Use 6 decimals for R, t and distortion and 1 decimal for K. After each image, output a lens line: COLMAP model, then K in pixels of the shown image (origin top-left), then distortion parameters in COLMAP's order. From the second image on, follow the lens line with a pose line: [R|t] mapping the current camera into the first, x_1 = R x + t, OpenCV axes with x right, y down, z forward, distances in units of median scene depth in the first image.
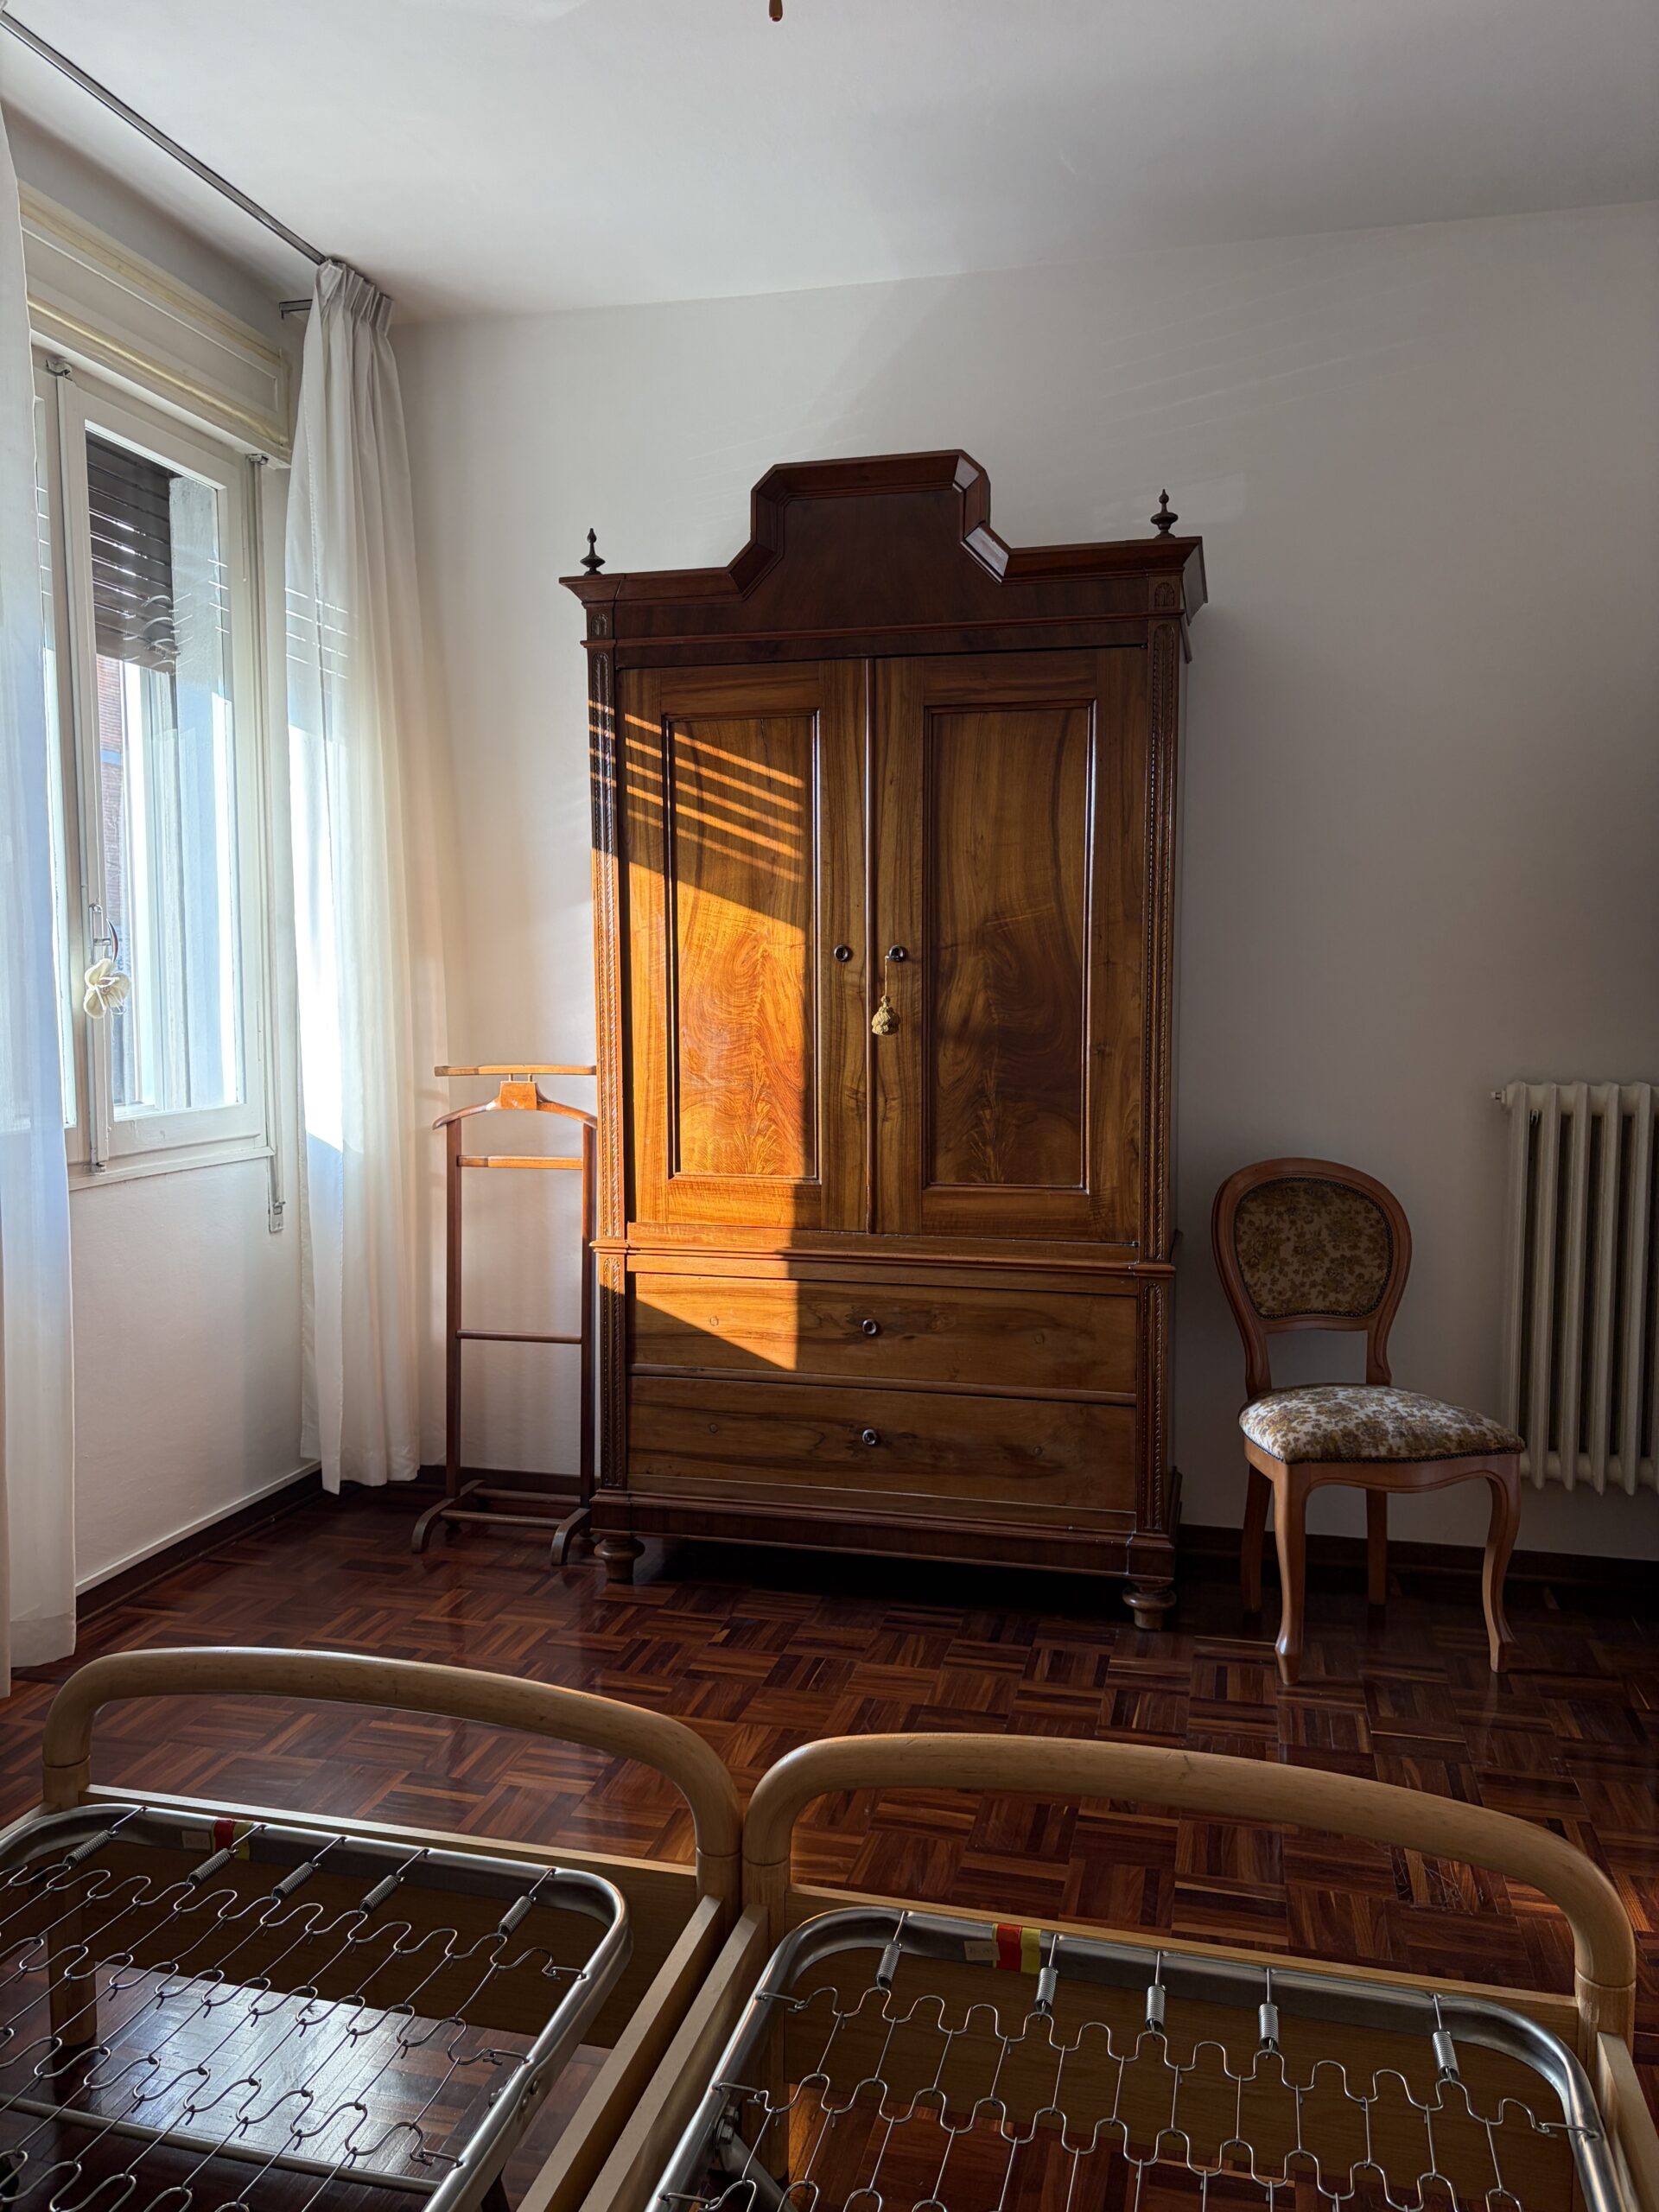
lens RADIAL K [[1662.3, 0, 831.0], [0, 1662.3, 1111.7], [0, 0, 1]] dist [0.033103, -0.040824]
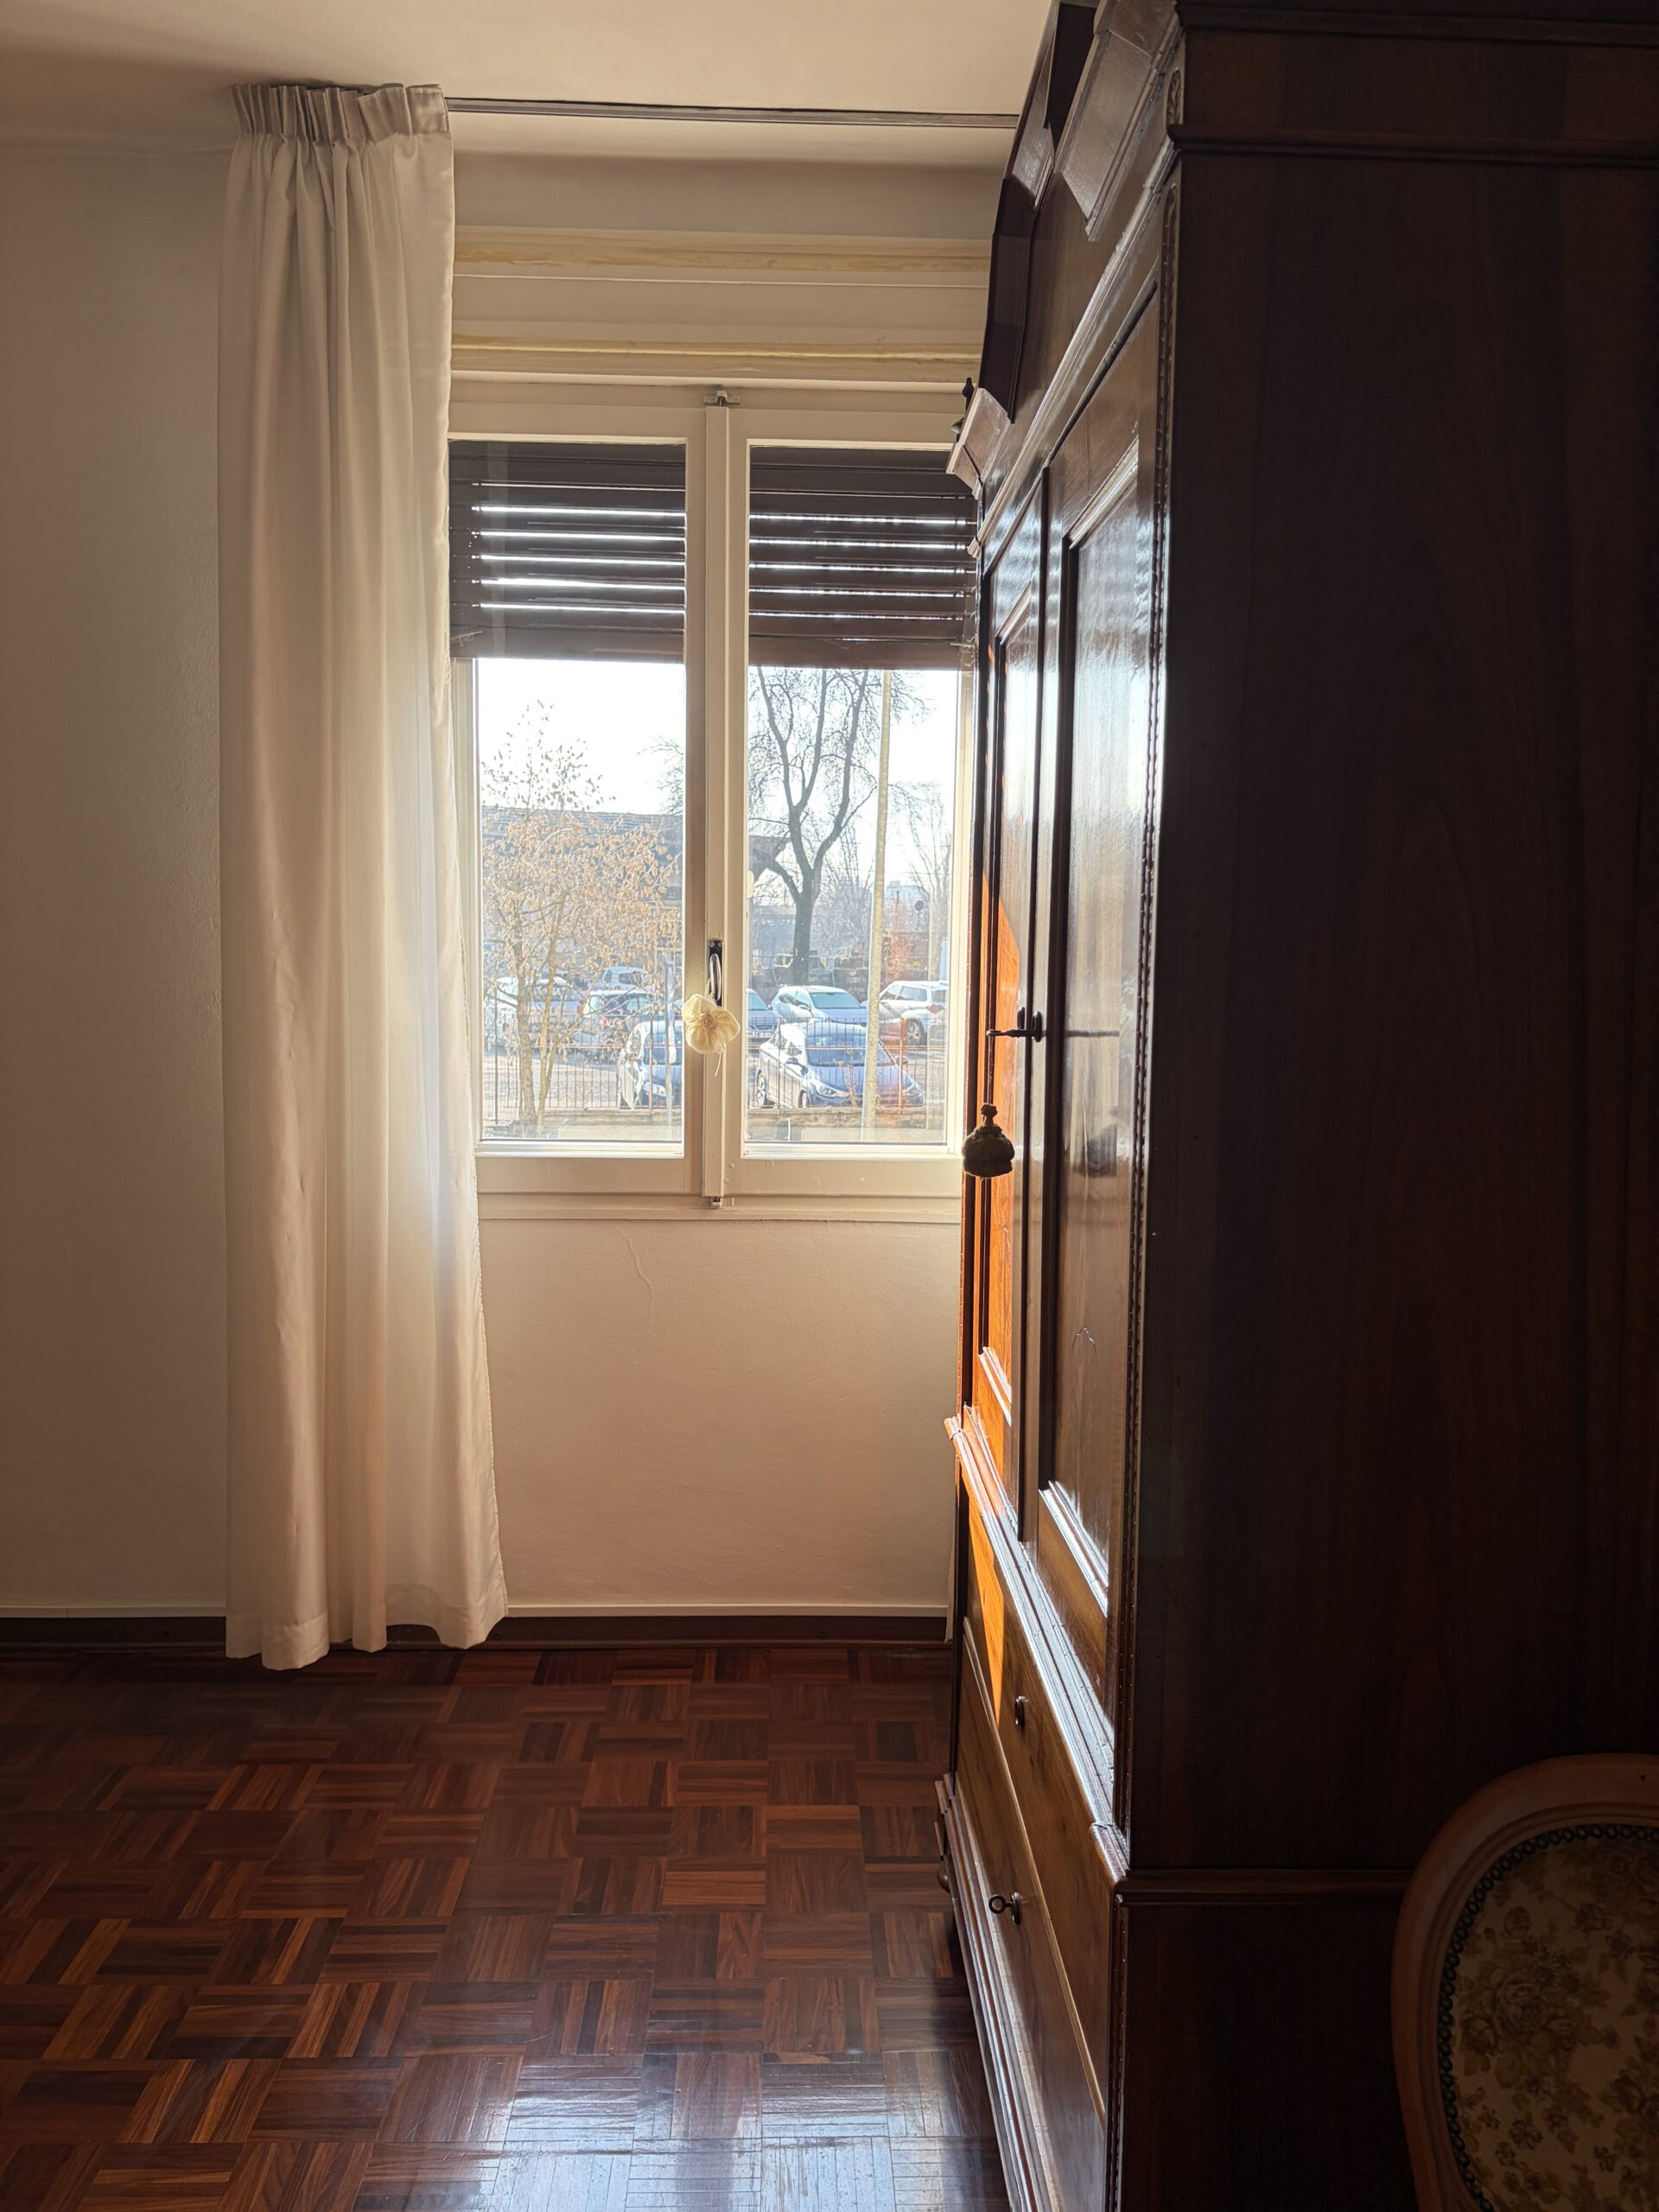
lens RADIAL K [[1662.3, 0, 837.1], [0, 1662.3, 1094.6], [0, 0, 1]] dist [0.033103, -0.040824]
pose [[0.273138, 0.085276, -0.958188, 0.510448], [-0.096454, 0.993471, 0.060922, -0.095449], [0.957127, 0.075781, 0.279580, 0.780407]]
